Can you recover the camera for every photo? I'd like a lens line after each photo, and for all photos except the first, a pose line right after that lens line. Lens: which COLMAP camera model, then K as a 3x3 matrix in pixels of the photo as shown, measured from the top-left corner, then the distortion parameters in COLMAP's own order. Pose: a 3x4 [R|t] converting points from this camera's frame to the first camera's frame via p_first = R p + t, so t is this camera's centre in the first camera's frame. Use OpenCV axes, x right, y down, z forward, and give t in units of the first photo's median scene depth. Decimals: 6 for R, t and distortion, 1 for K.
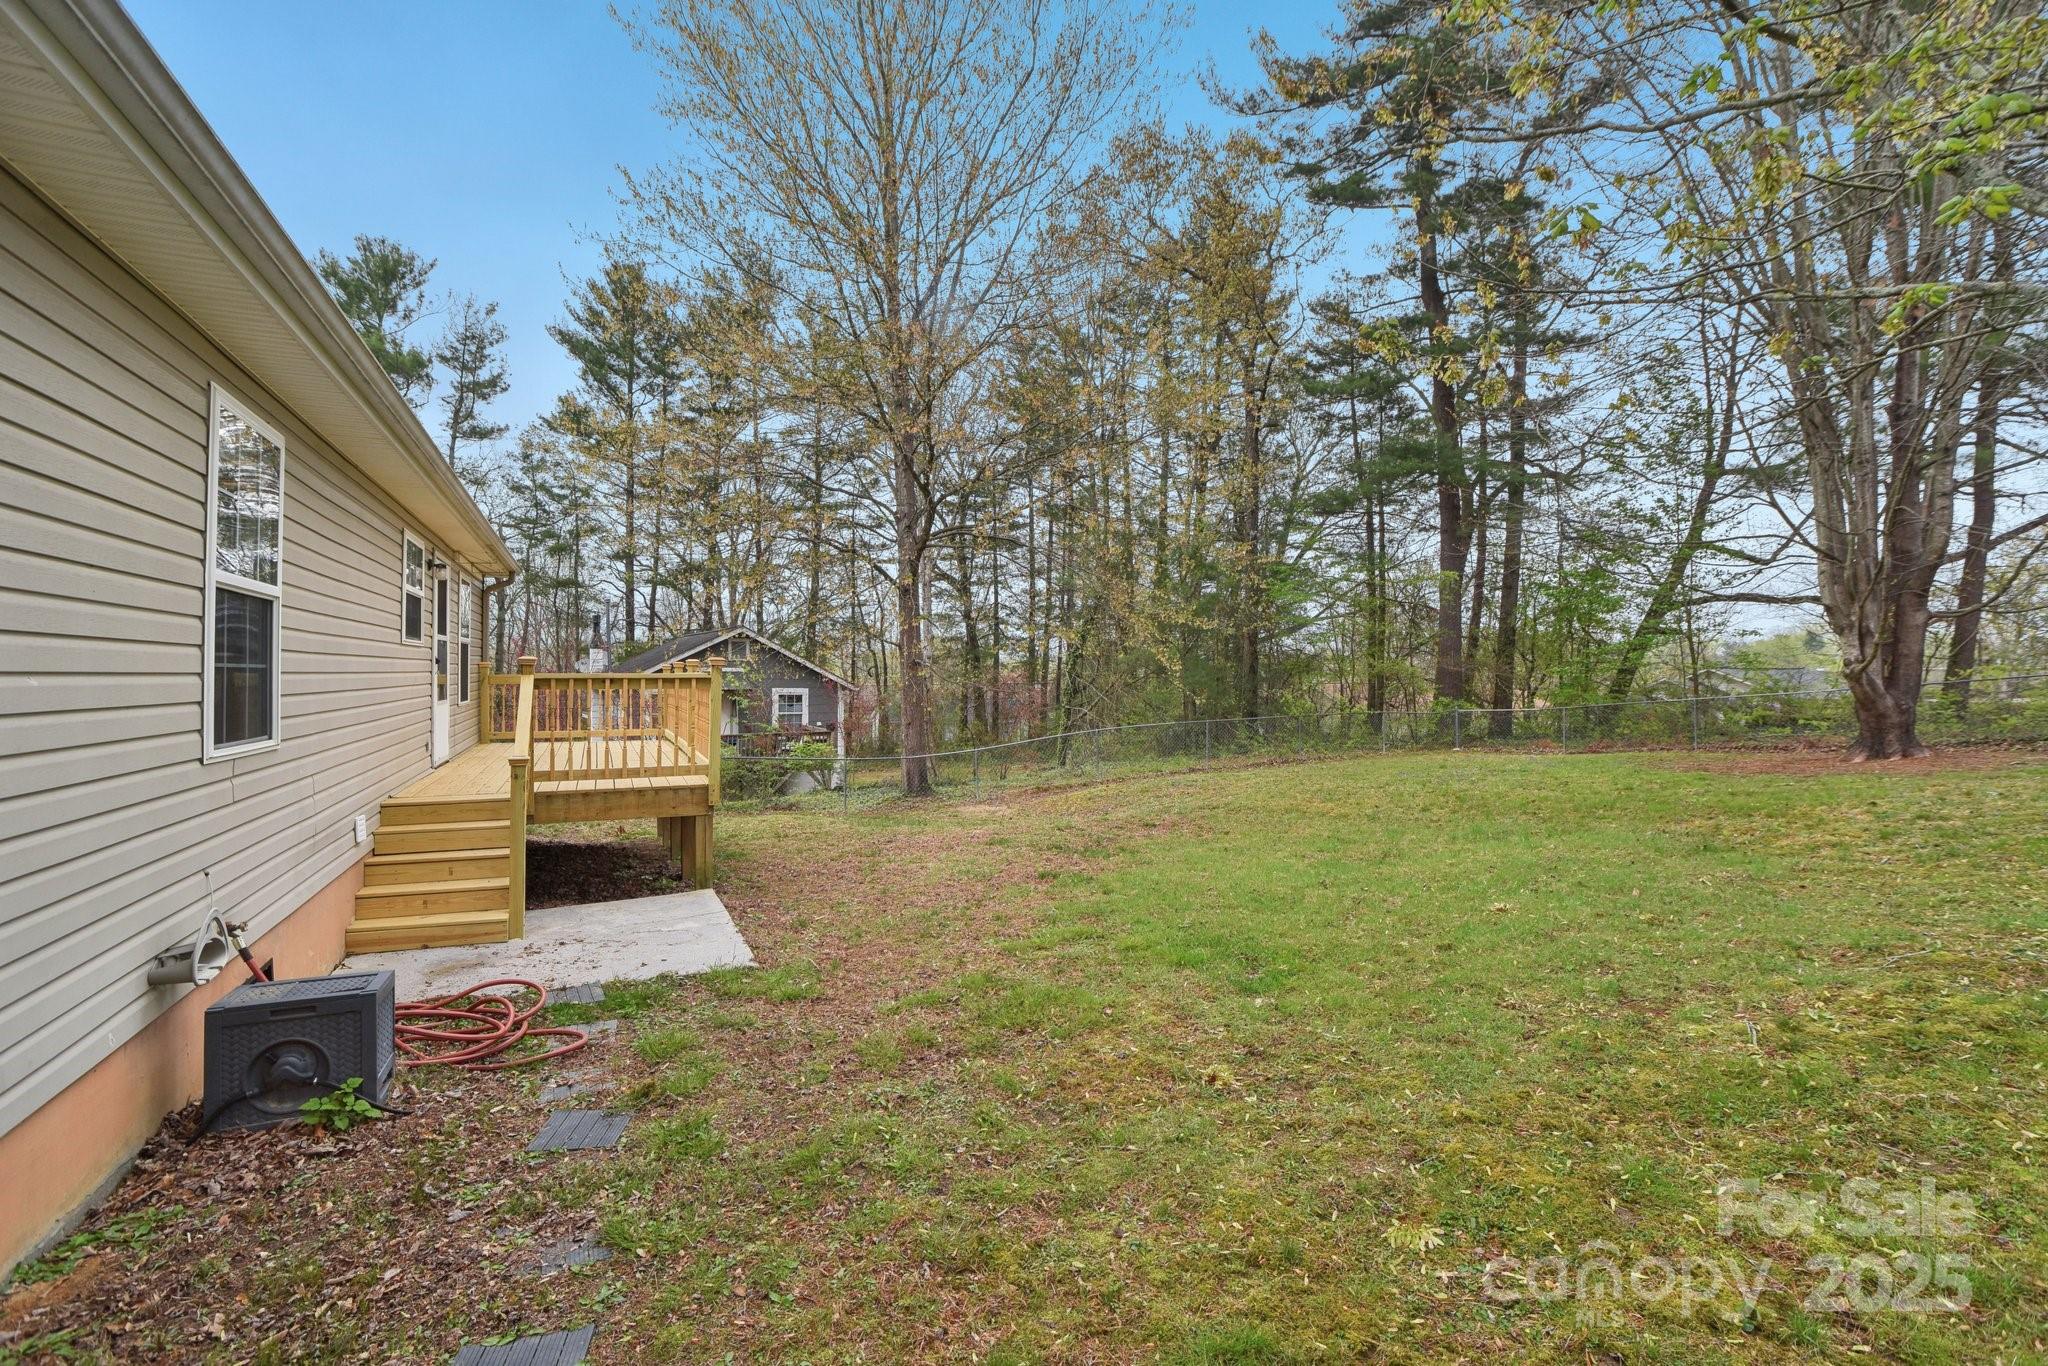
lens RADIAL K [[917.8, 0, 1024.0], [0, 917.8, 683.0], [0, 0, 1]] dist [-0.044152, 0.000092]
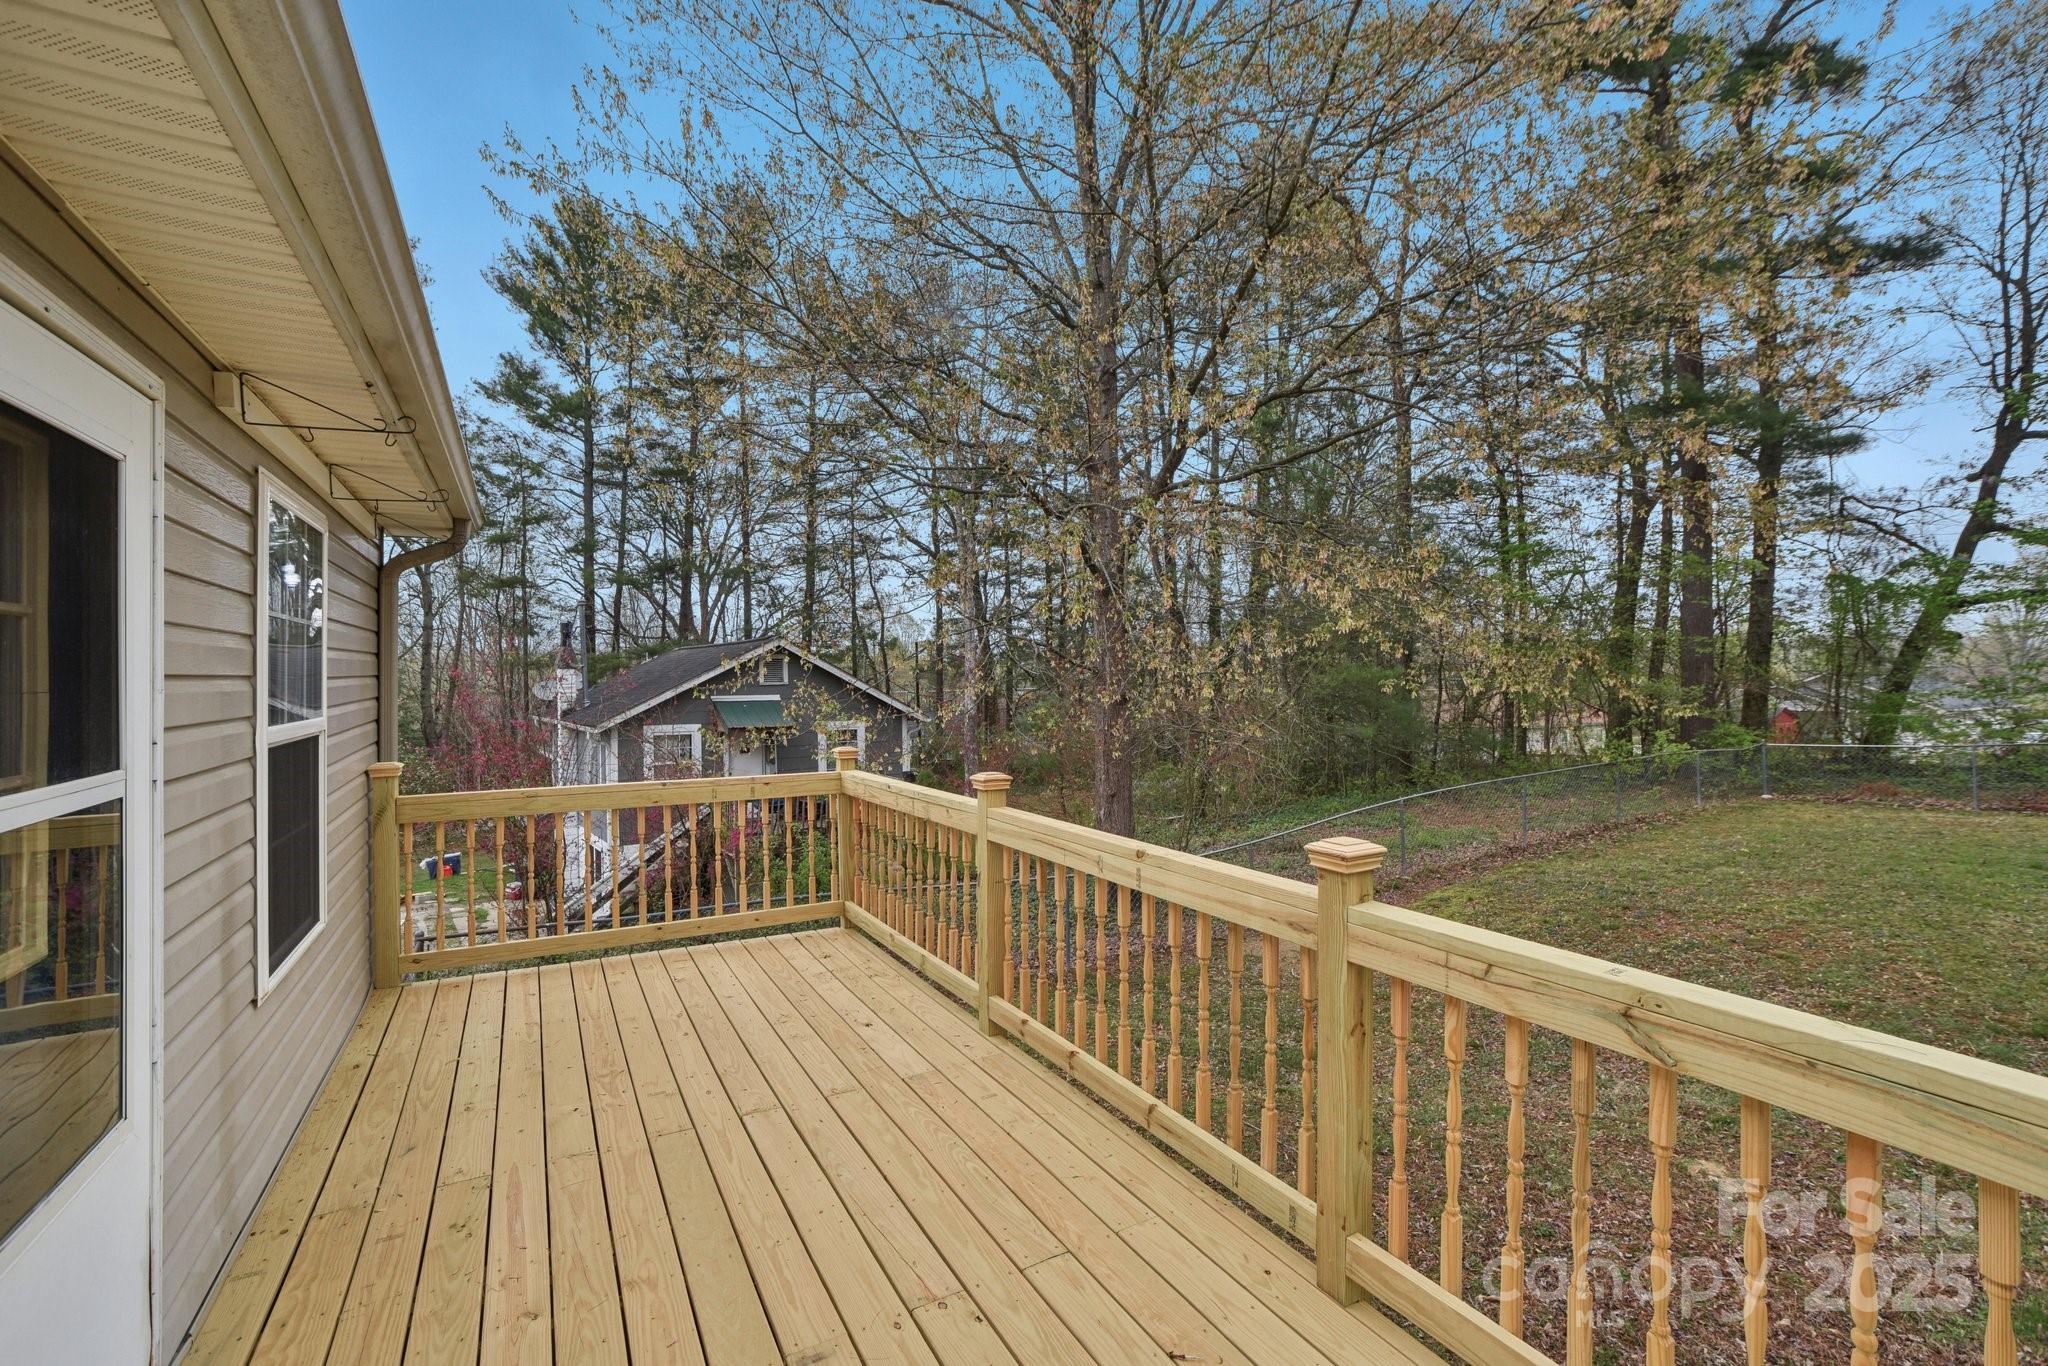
lens RADIAL K [[873.9, 0, 1020.3], [0, 873.9, 672.1], [0, 0, 1]] dist [-0.026562, -0.000101]
pose [[0.997188, -0.011057, 0.074114, -0.101944], [0.011929, 0.999865, -0.011334, -0.014486], [-0.073979, 0.012186, 0.997185, 0.183047]]
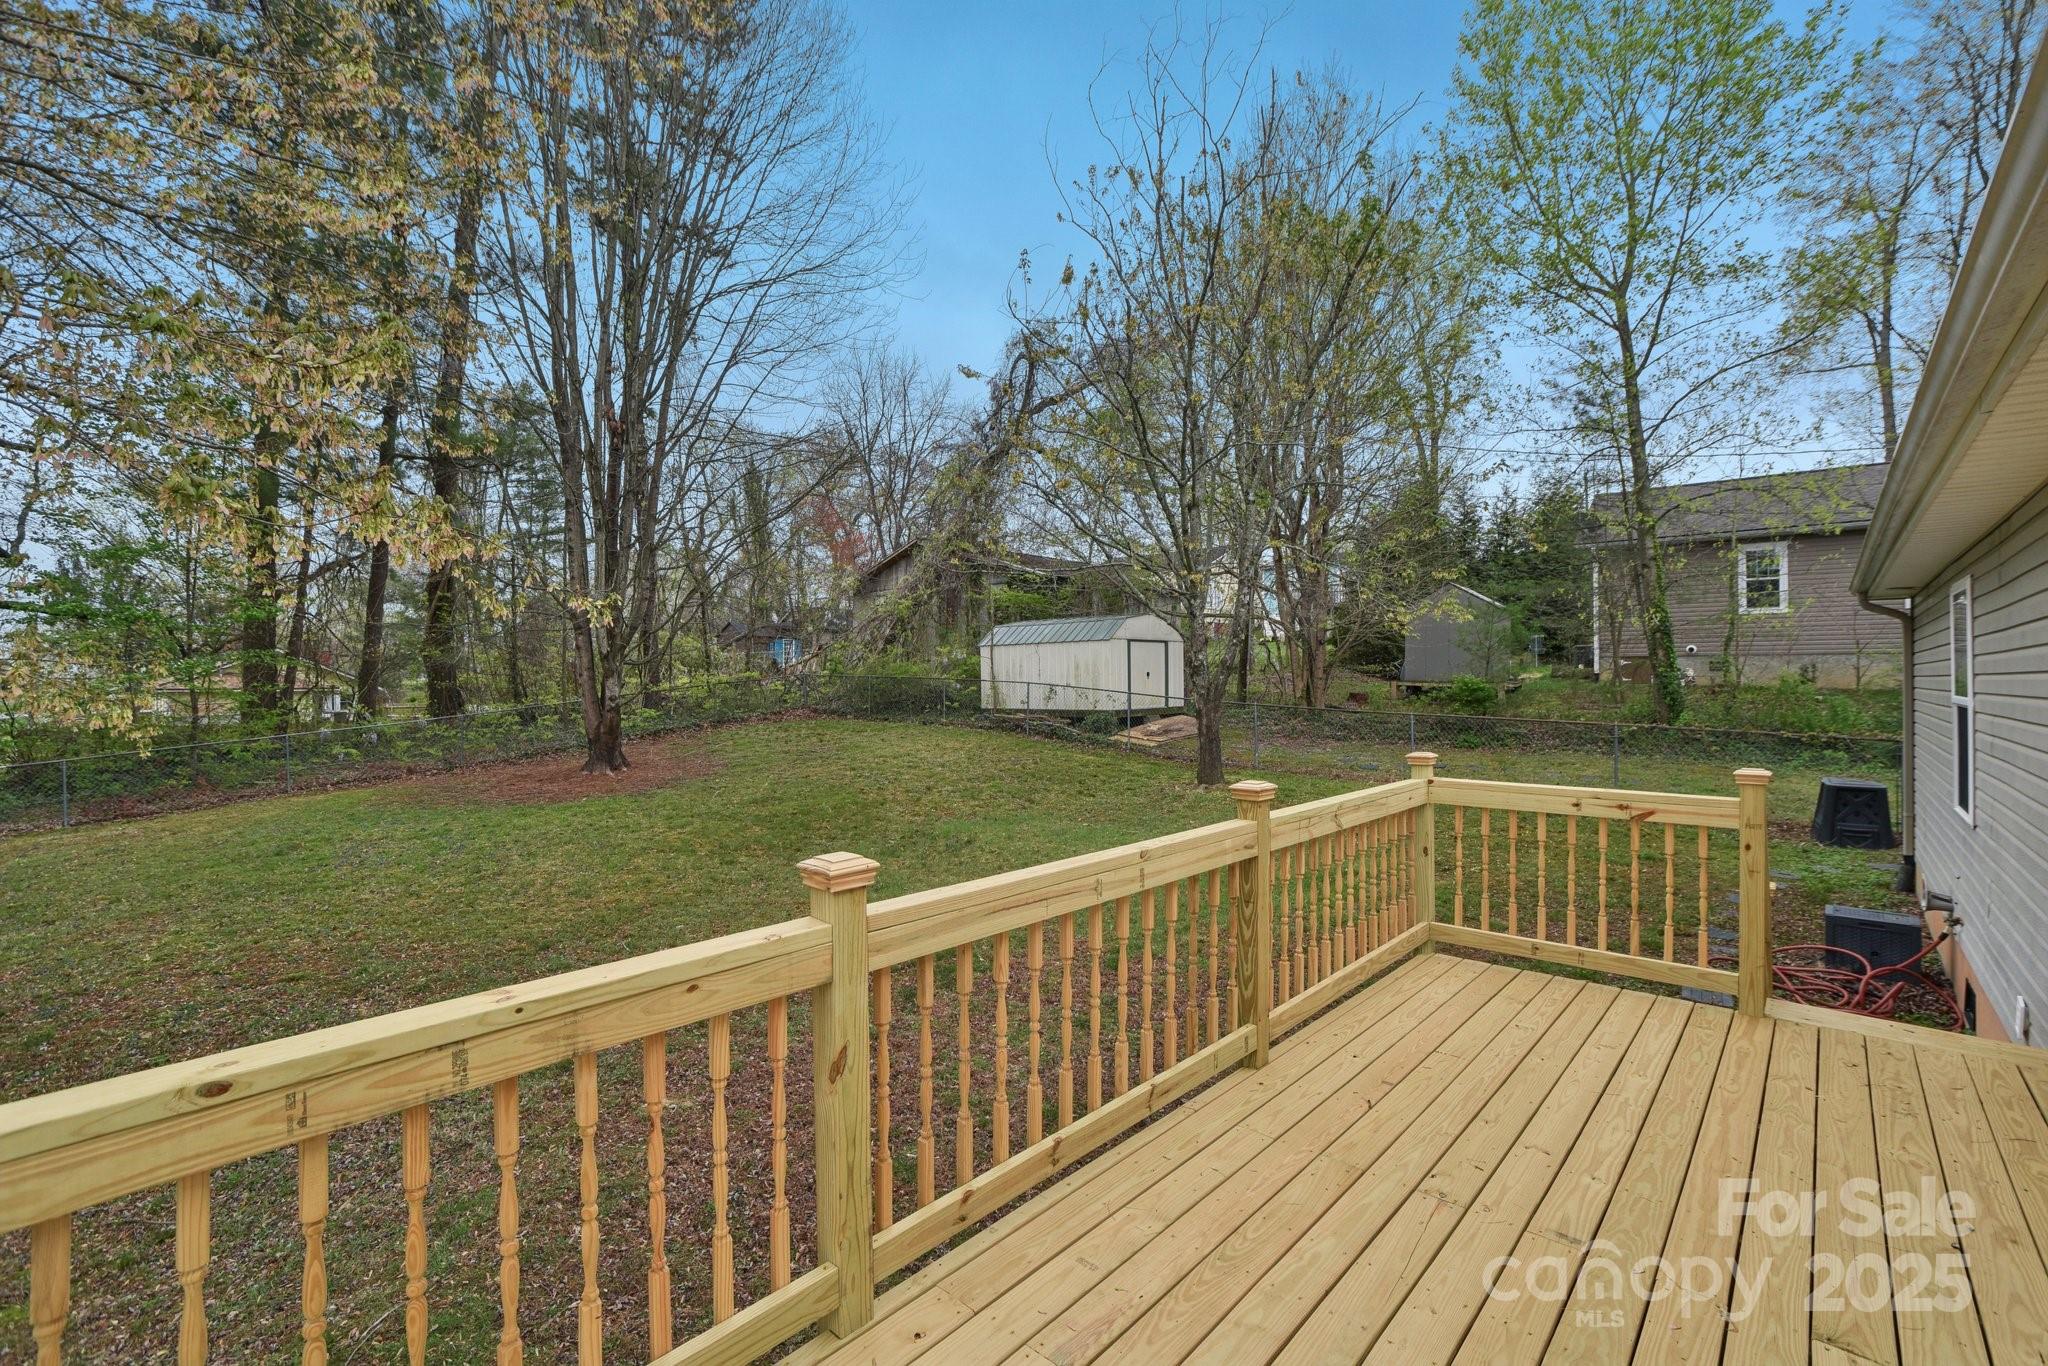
lens RADIAL K [[891.8, 0, 1024.0], [0, 891.8, 683.0], [0, 0, 1]] dist [-0.040946, 0.000167]
pose [[-0.371146, -0.002728, 0.928570, -0.454351], [0.006803, 0.999961, 0.005657, -0.018895], [-0.928549, 0.008417, -0.371113, 0.933903]]
